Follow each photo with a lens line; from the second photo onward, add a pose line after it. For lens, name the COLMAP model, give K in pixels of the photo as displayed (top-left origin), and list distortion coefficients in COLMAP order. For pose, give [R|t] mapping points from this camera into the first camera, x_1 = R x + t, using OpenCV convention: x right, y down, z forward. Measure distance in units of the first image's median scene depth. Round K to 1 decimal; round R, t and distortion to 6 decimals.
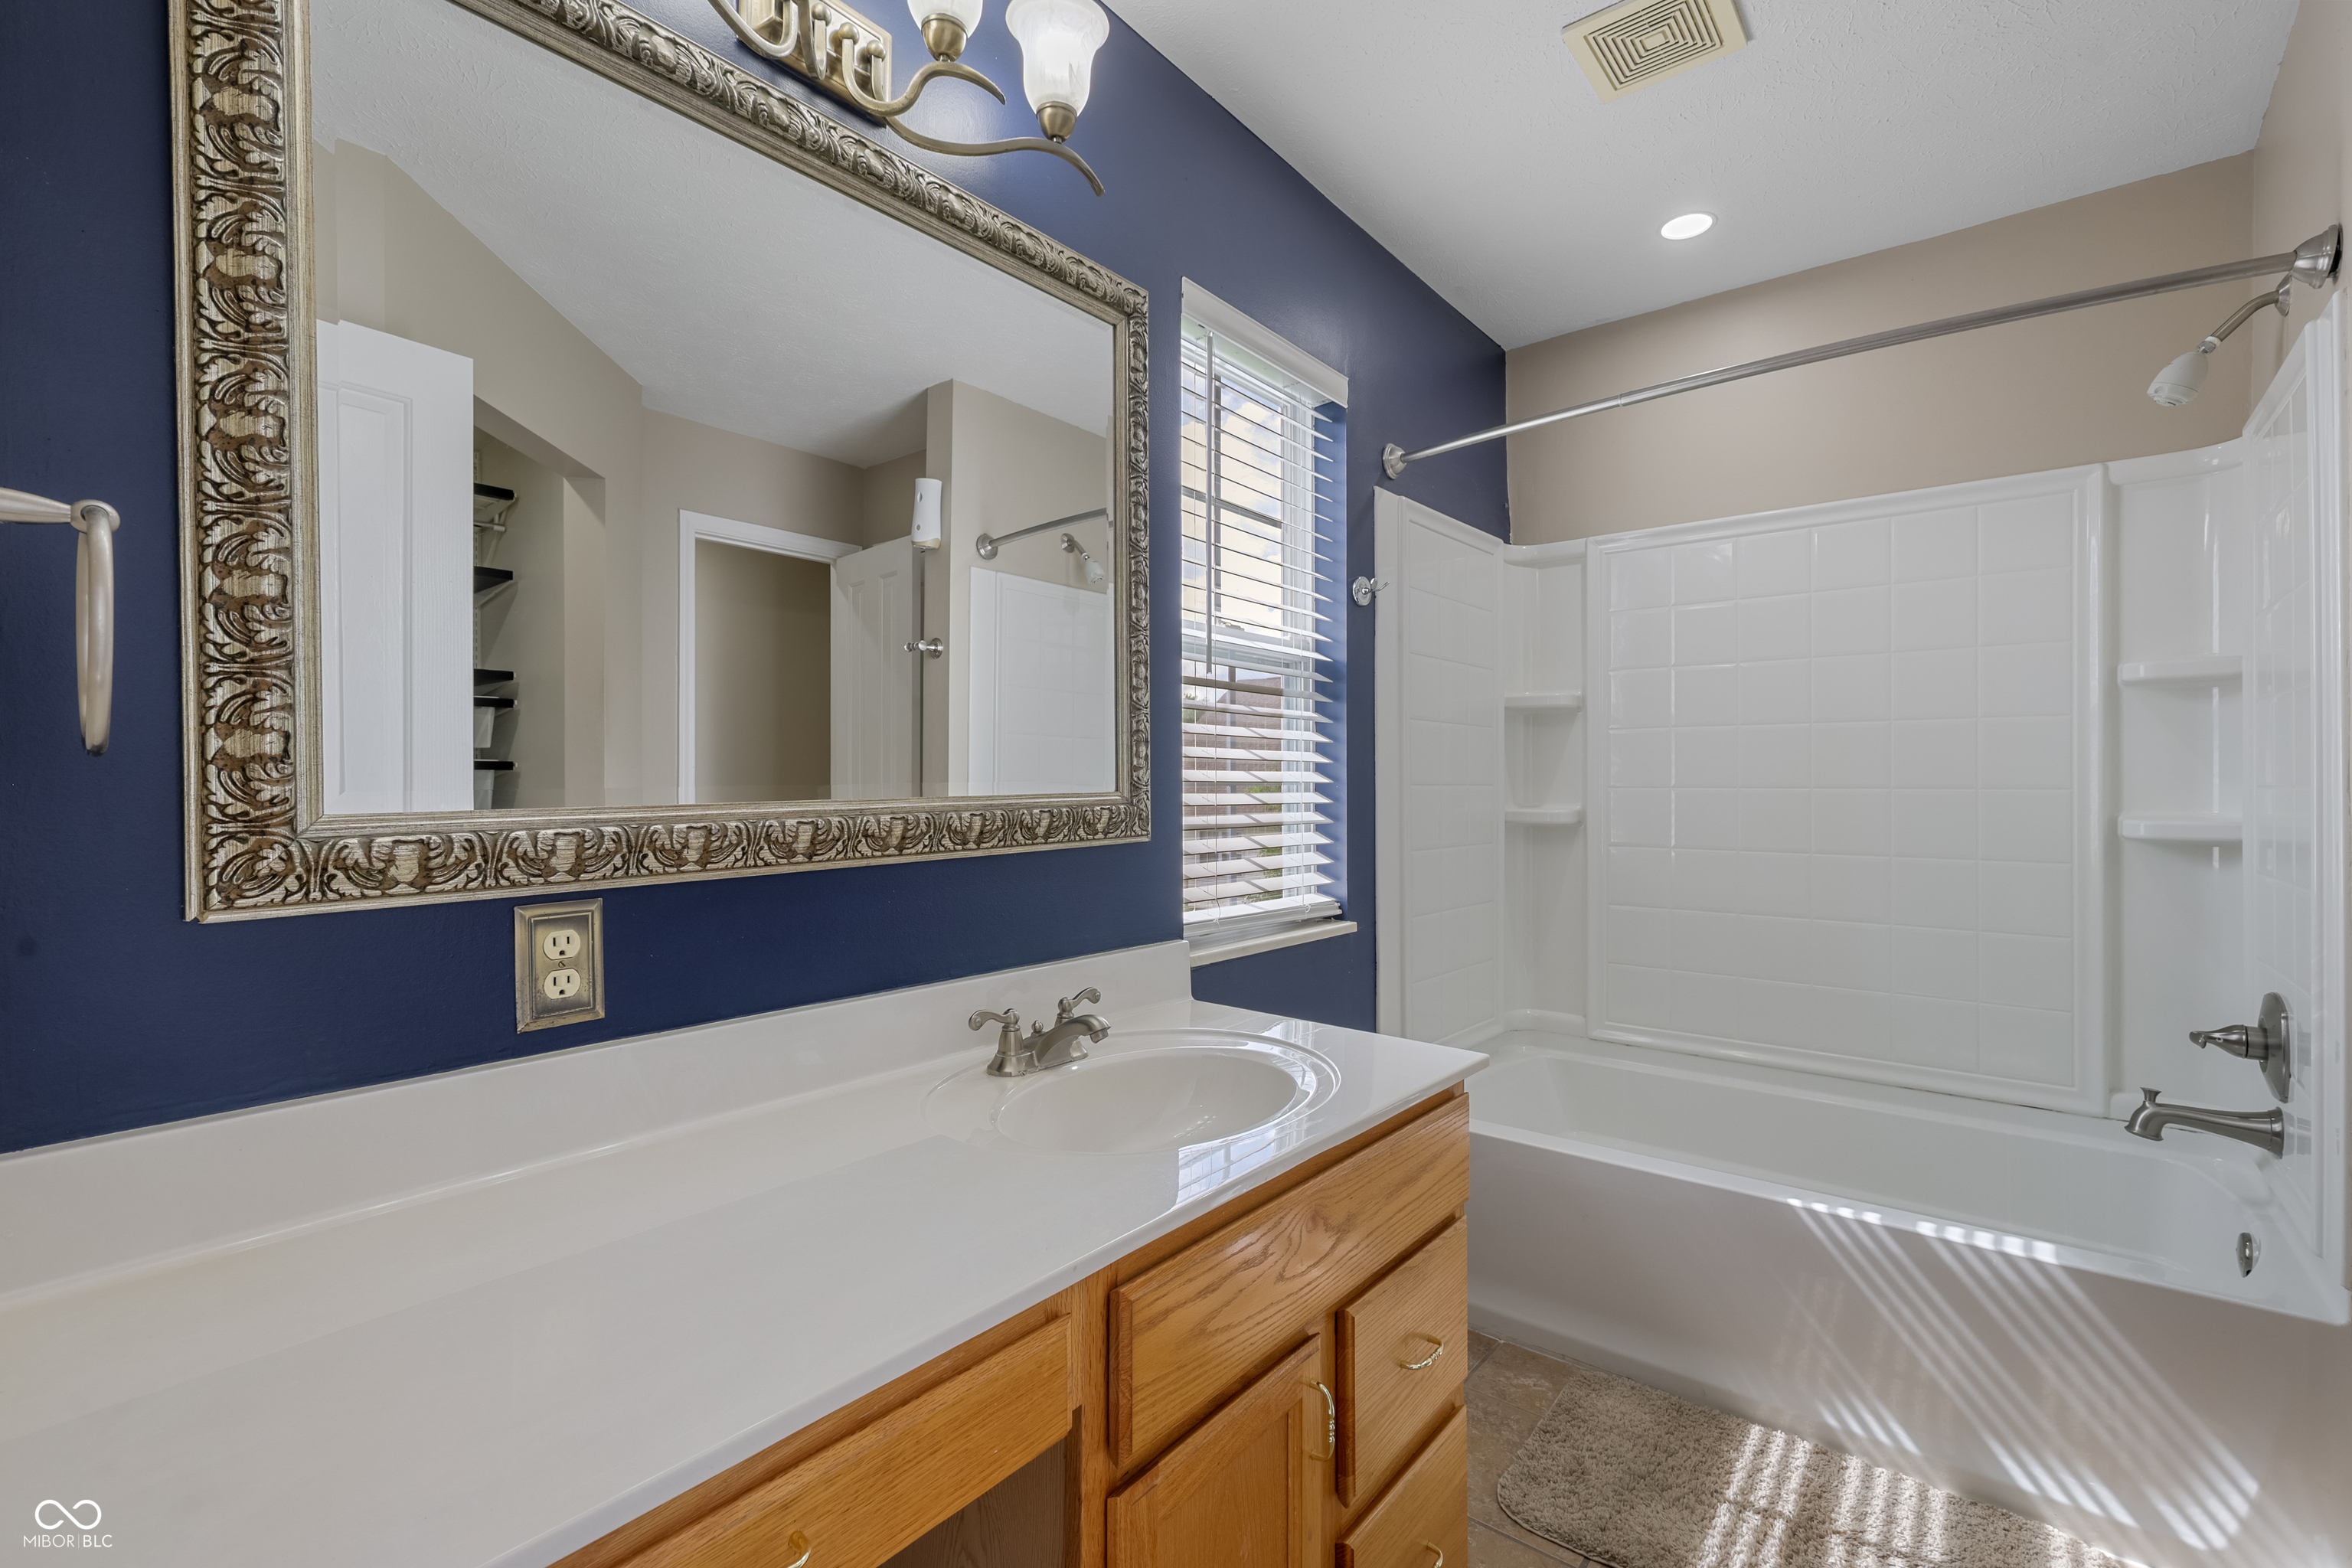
lens RADIAL K [[1024.5, 0, 1175.4], [0, 1024.5, 782.4], [0, 0, 1]] dist [0.009604, -0.000928]
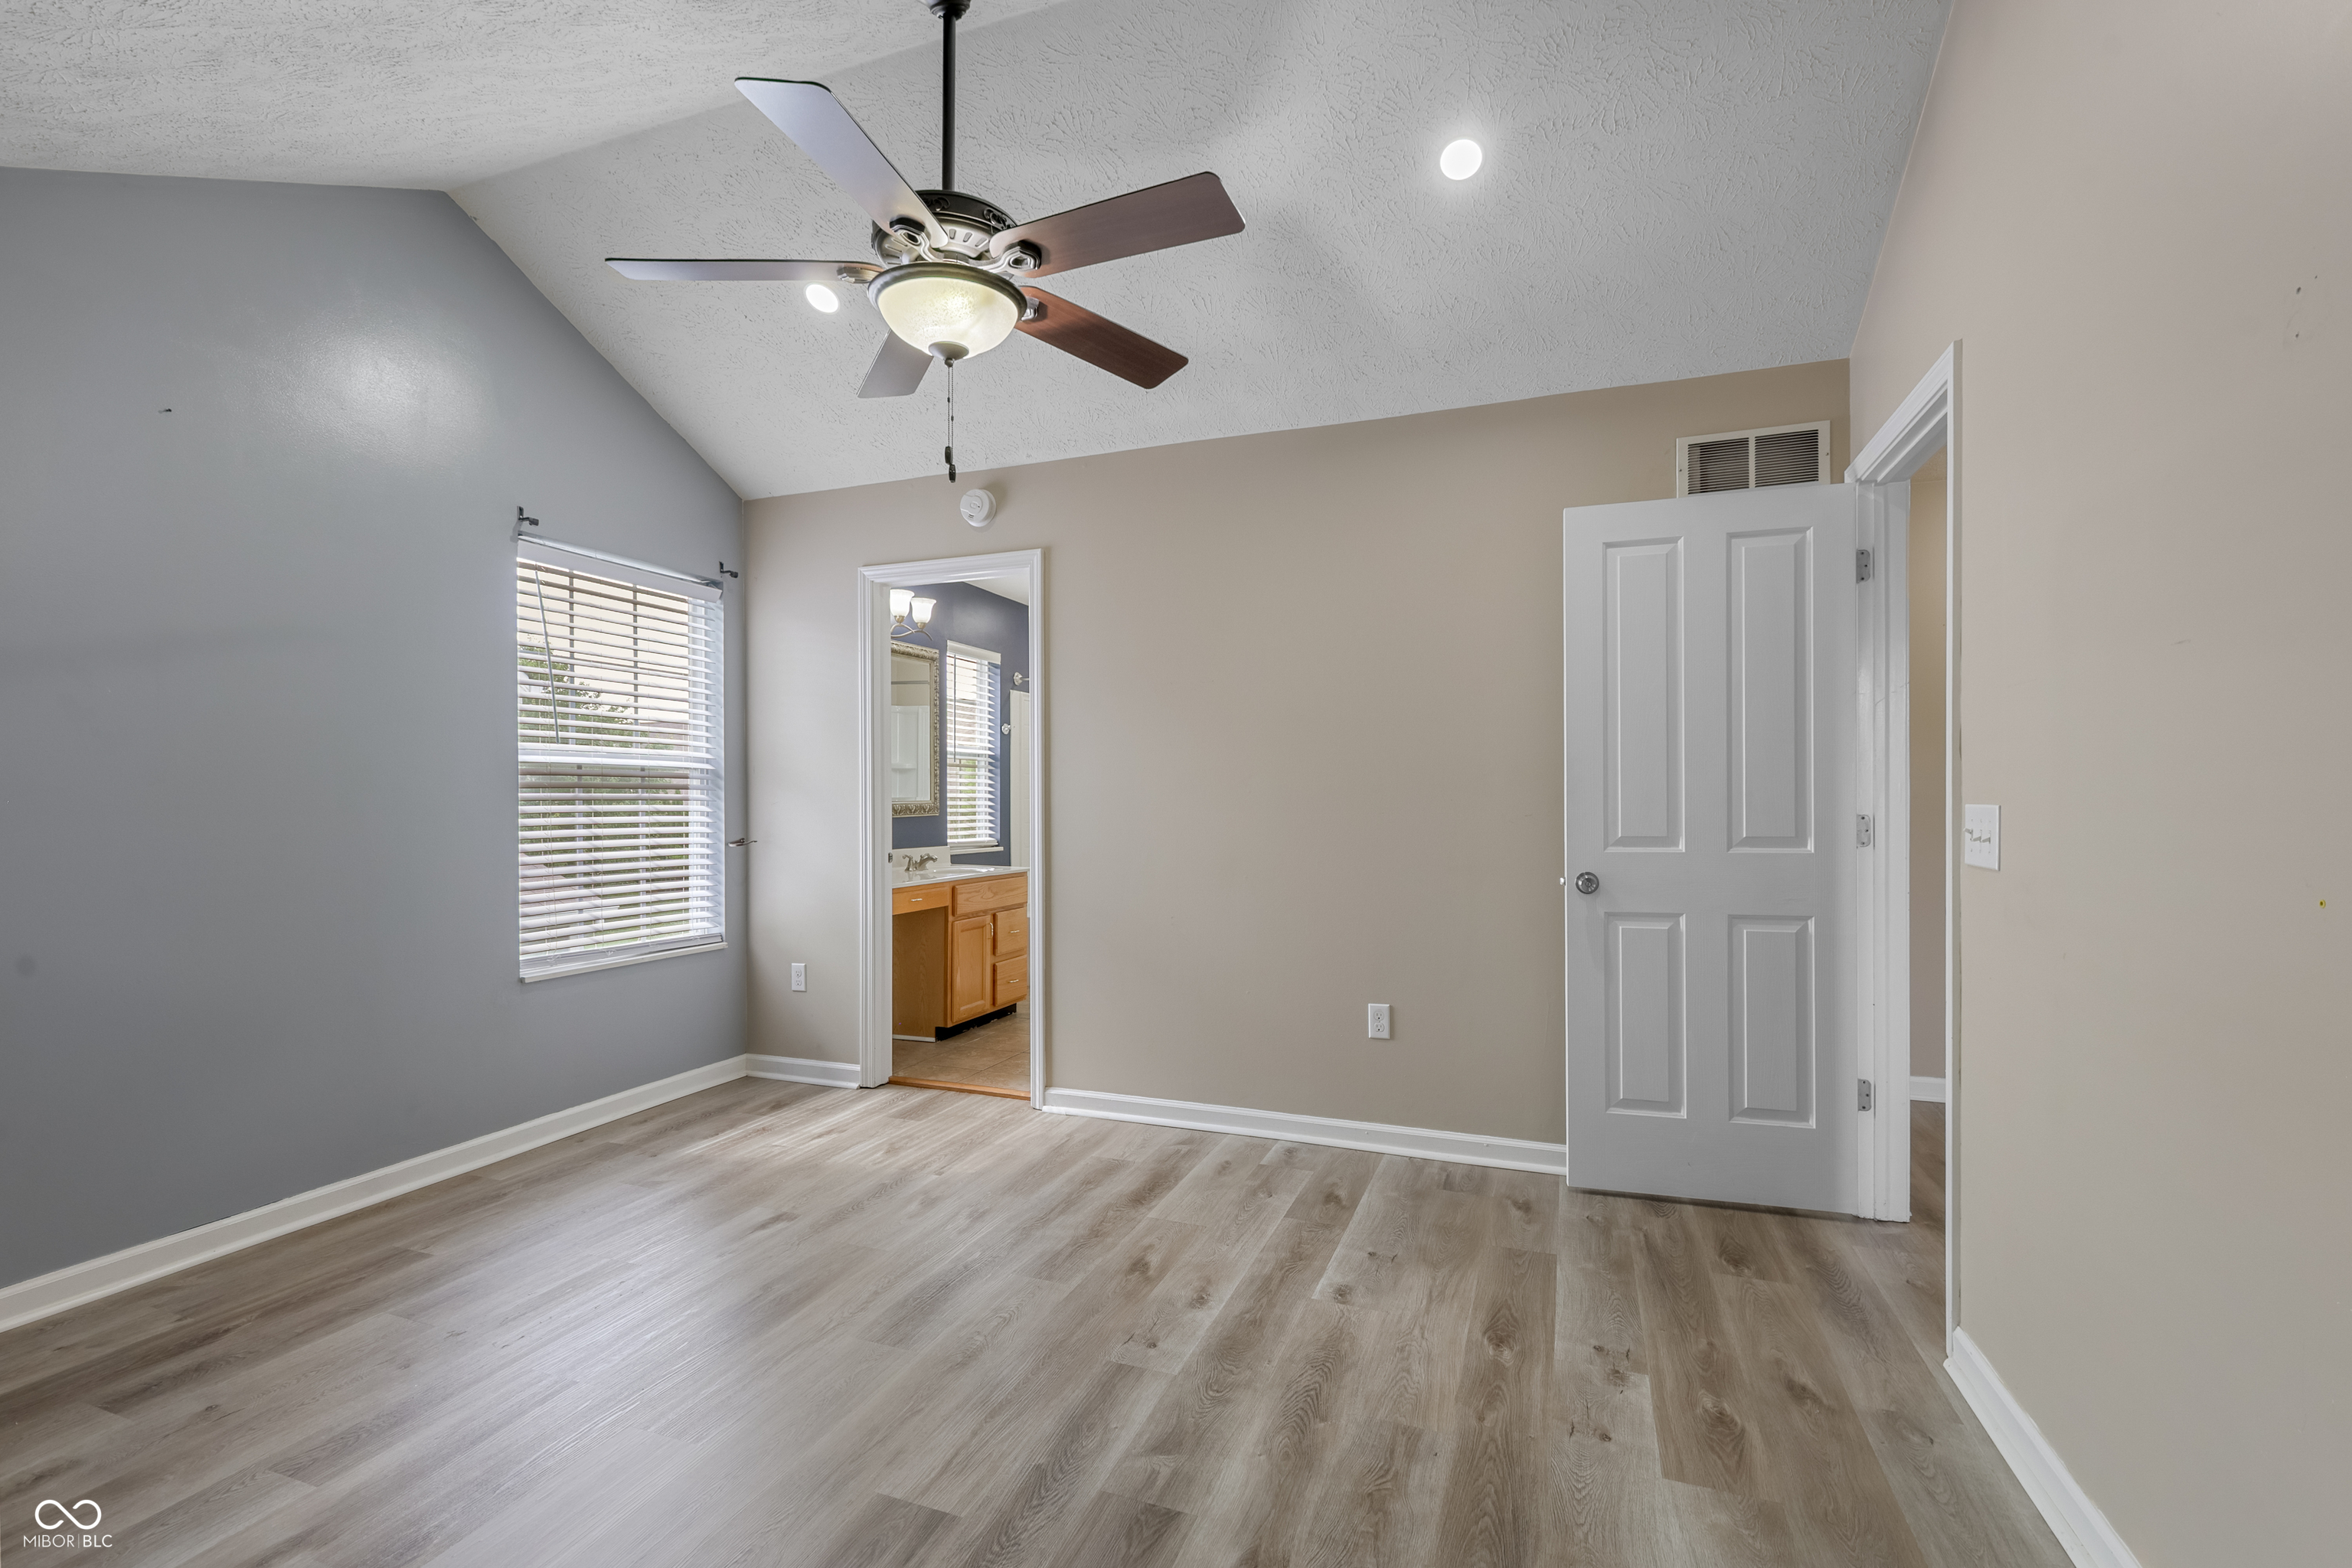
lens RADIAL K [[1024.5, 0, 1167.1], [0, 1024.5, 801.5], [0, 0, 1]] dist [0.009604, -0.000928]
pose [[0.951999, 0.002006, 0.306096, -0.286093], [-0.003112, 0.999990, 0.003126, -0.000691], [-0.306087, -0.003929, 0.951995, -2.027226]]
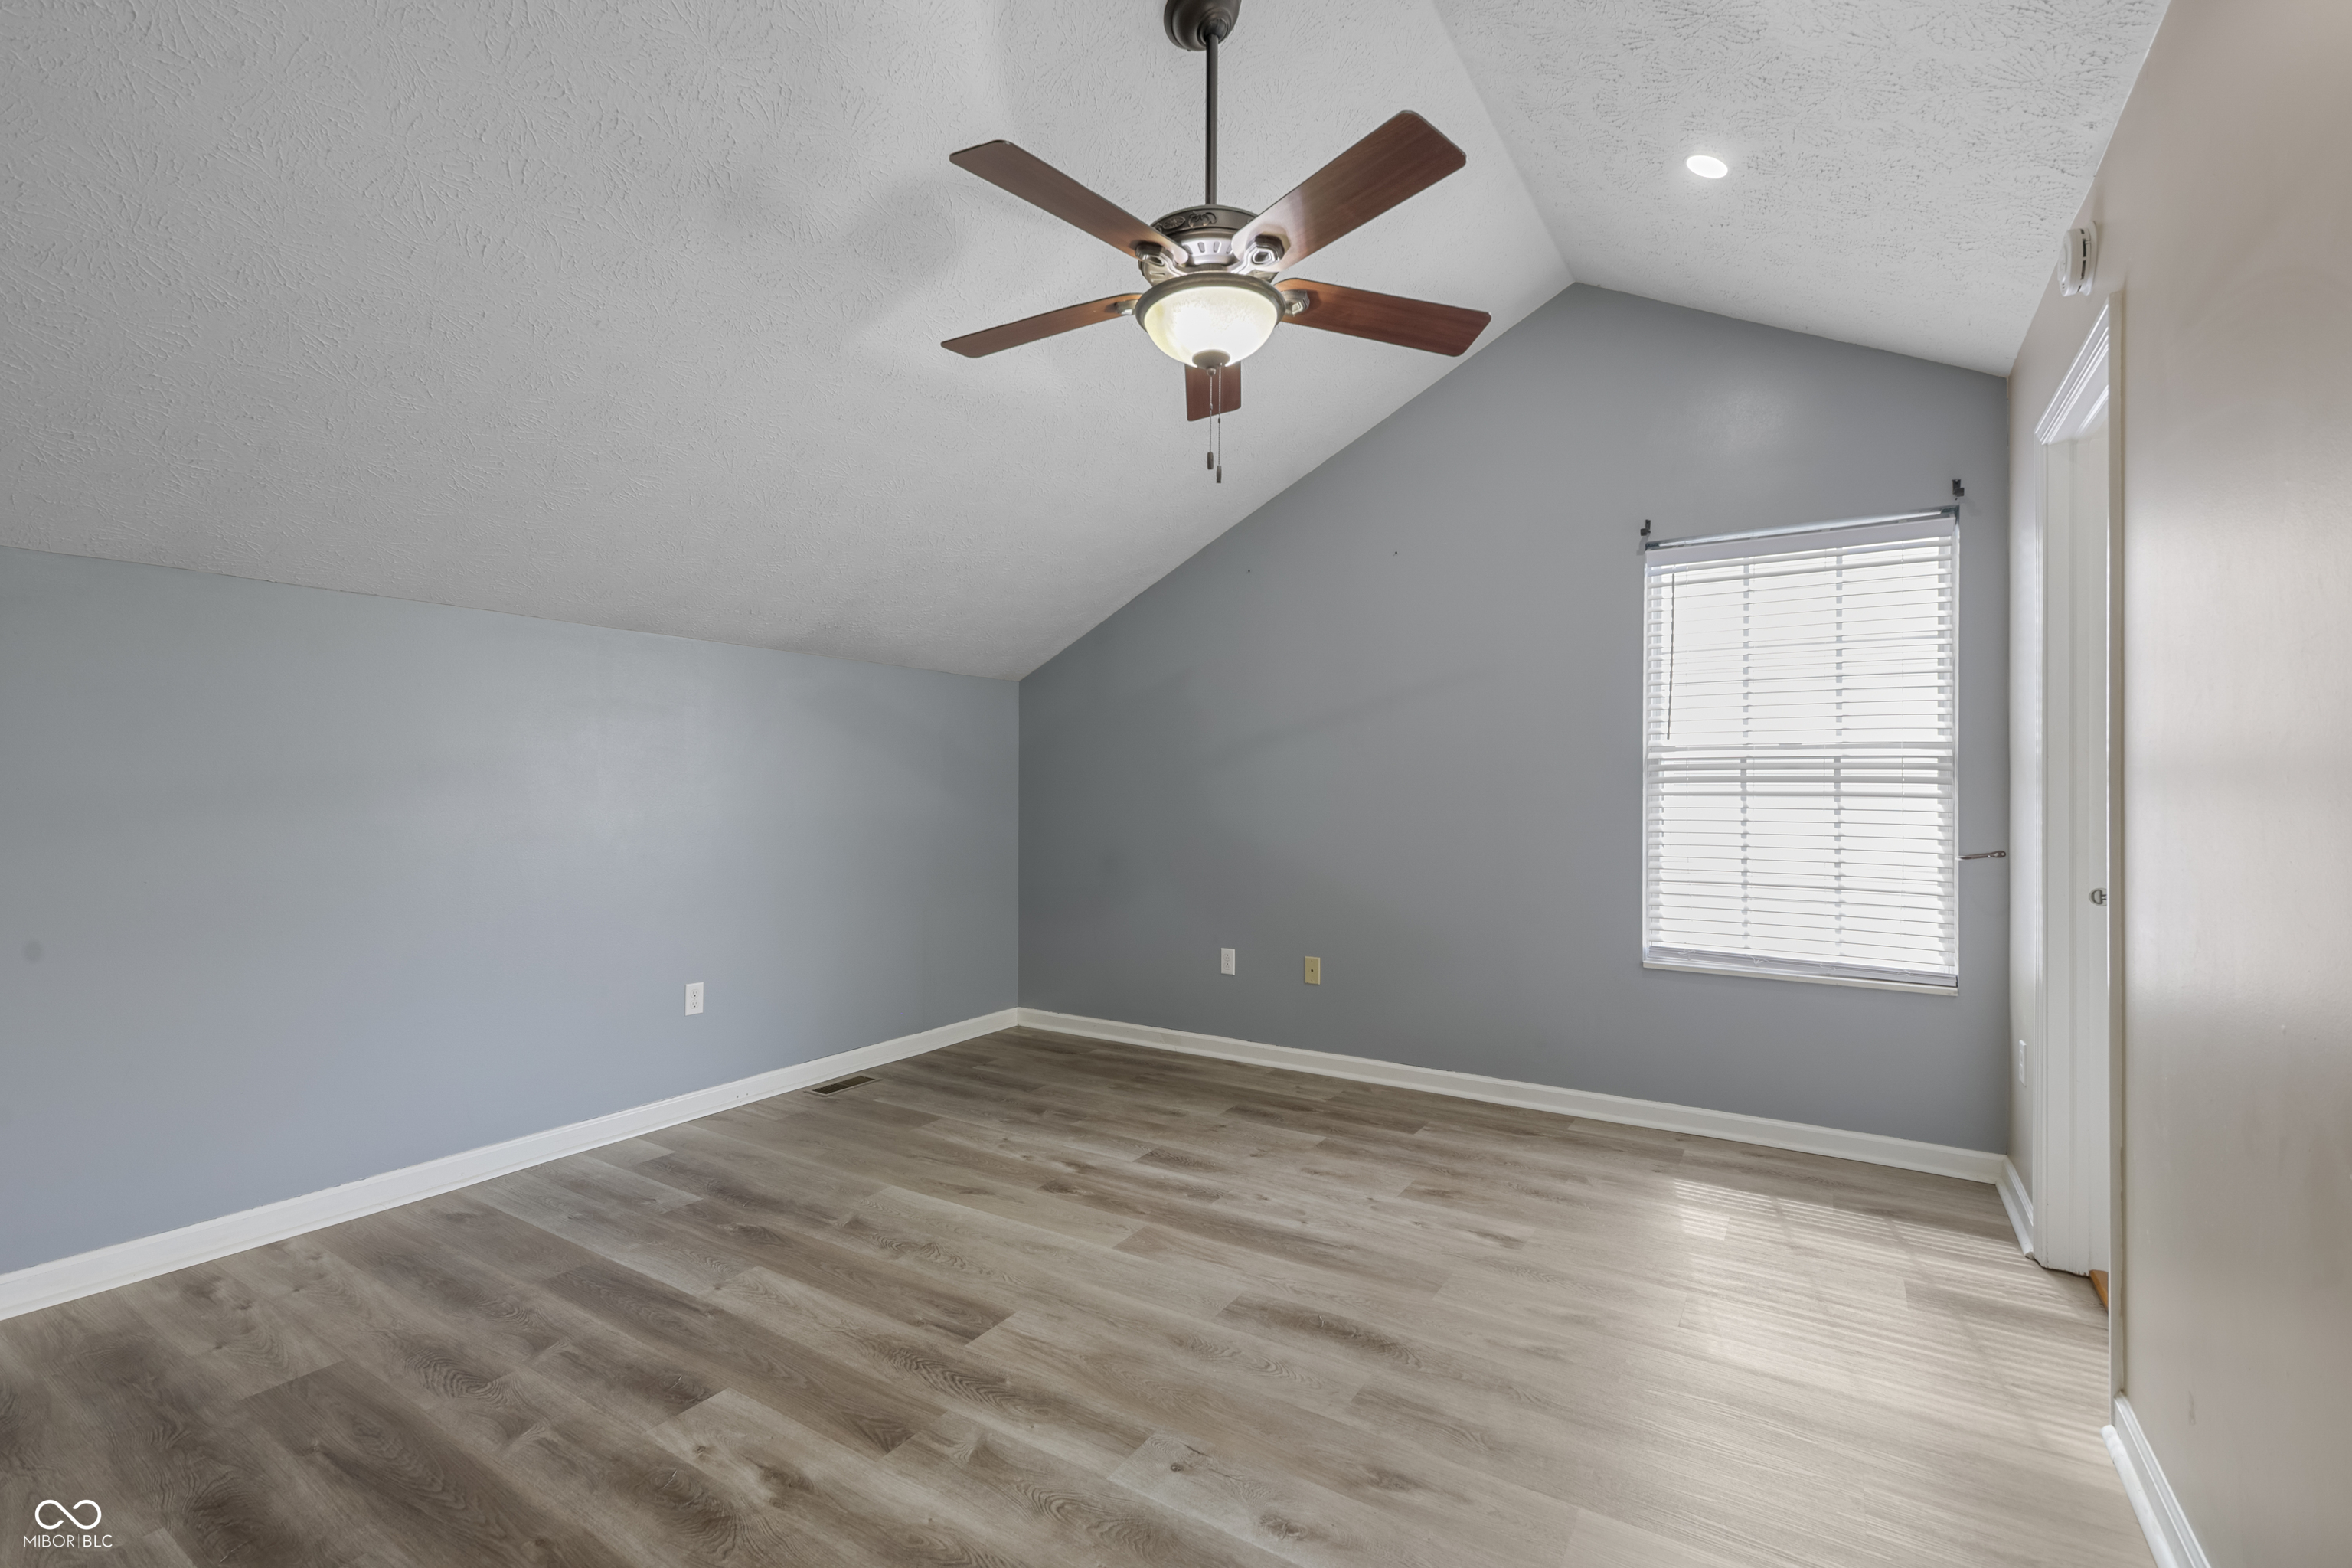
lens RADIAL K [[1024.5, 0, 1198.7], [0, 1024.5, 778.4], [0, 0, 1]] dist [0.009604, -0.000928]
pose [[0.129984, -0.007754, -0.991486, 0.906271], [-0.001205, 0.999967, -0.007978, -0.008838], [0.991515, 0.002232, 0.129971, -1.097728]]
